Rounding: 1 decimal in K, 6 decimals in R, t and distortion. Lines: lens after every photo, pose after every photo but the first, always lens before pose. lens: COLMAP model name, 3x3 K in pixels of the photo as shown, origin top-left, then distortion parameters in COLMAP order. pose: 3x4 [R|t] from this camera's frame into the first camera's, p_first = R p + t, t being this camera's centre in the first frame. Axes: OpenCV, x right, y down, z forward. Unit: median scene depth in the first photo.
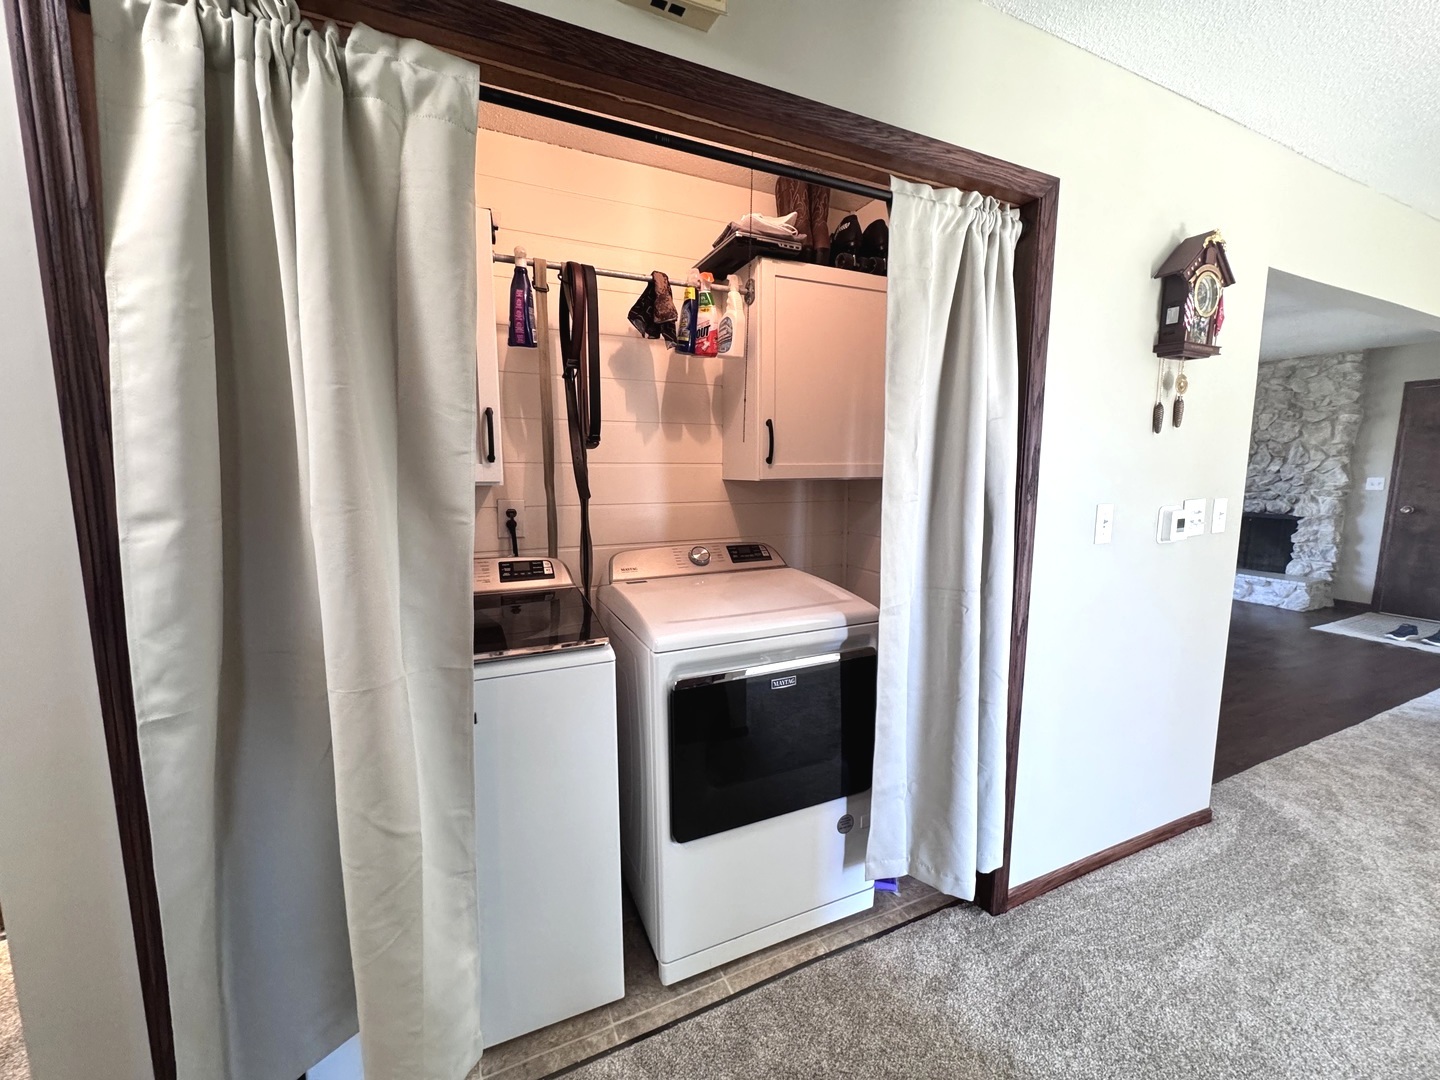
lens RADIAL K [[566.8, 0, 720.0], [0, 566.8, 540.0], [0, 0, 1]] dist [-0.016601, 0.002205]
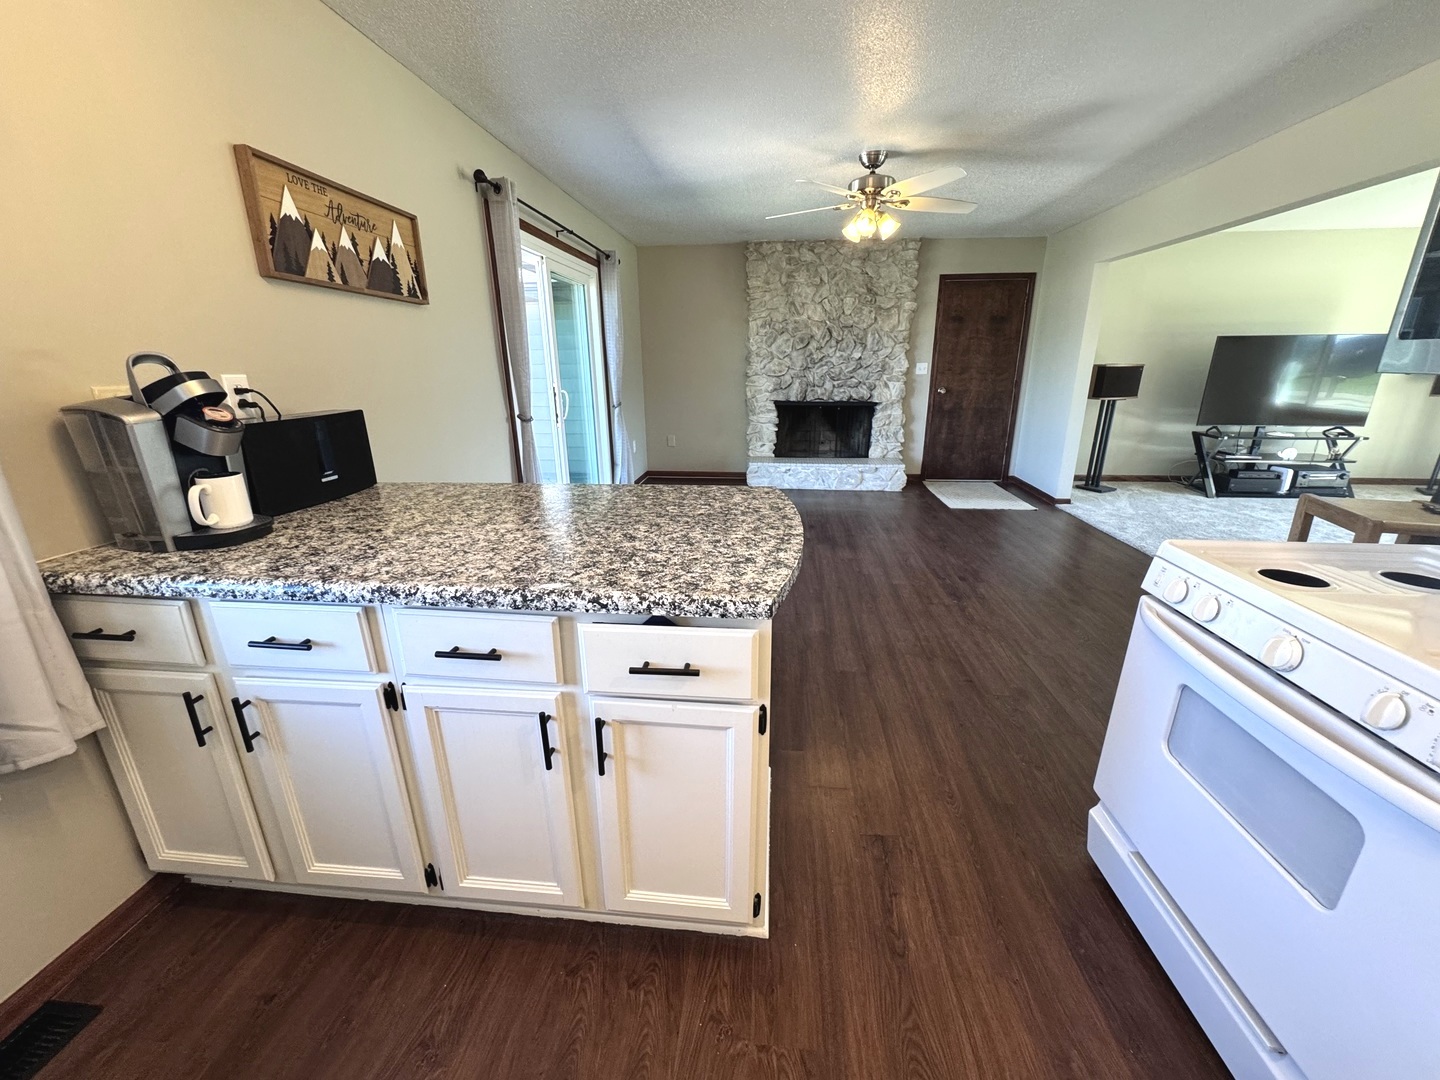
lens RADIAL K [[566.8, 0, 720.0], [0, 566.8, 540.0], [0, 0, 1]] dist [-0.016601, 0.002205]
pose [[0.495569, -0.265051, 0.827139, -0.070615], [0.120263, 0.964068, 0.236874, -0.082402], [-0.860202, -0.017913, 0.509638, 0.723494]]
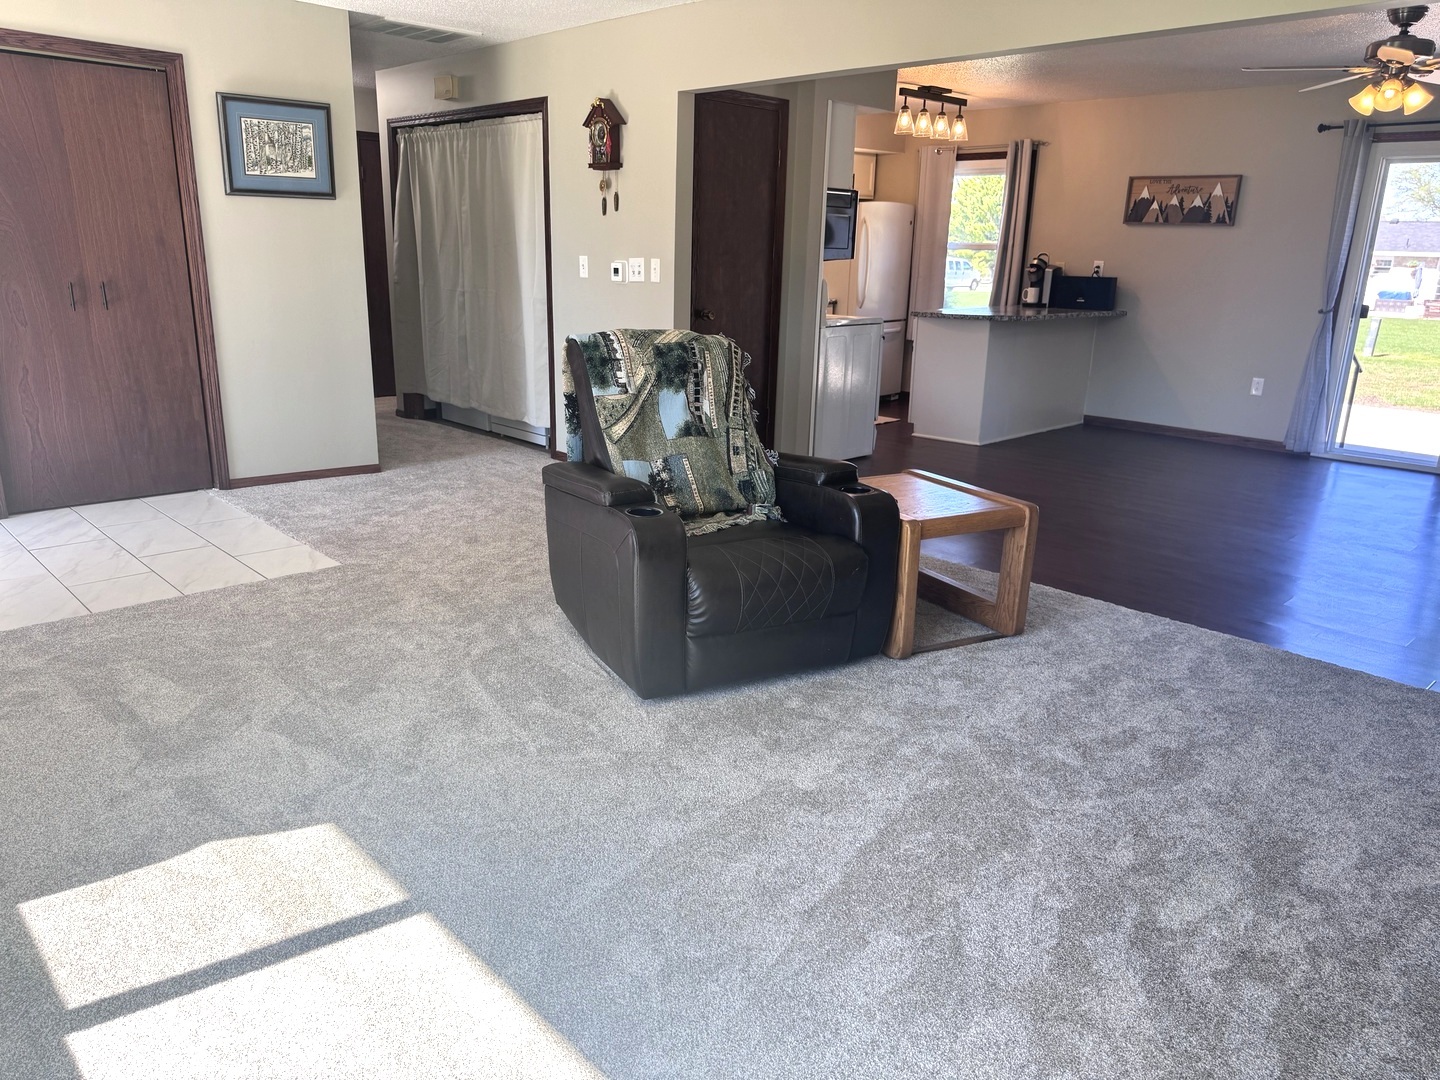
lens RADIAL K [[1004.1, 0, 716.4], [0, 1004.1, 542.3], [0, 0, 1]] dist [0.009339, -0.023403]
pose [[0.330947, 0.272252, -0.903523, 1.297207], [-0.144254, 0.960820, 0.236678, -0.001268], [0.932558, 0.052008, 0.357254, 0.084484]]
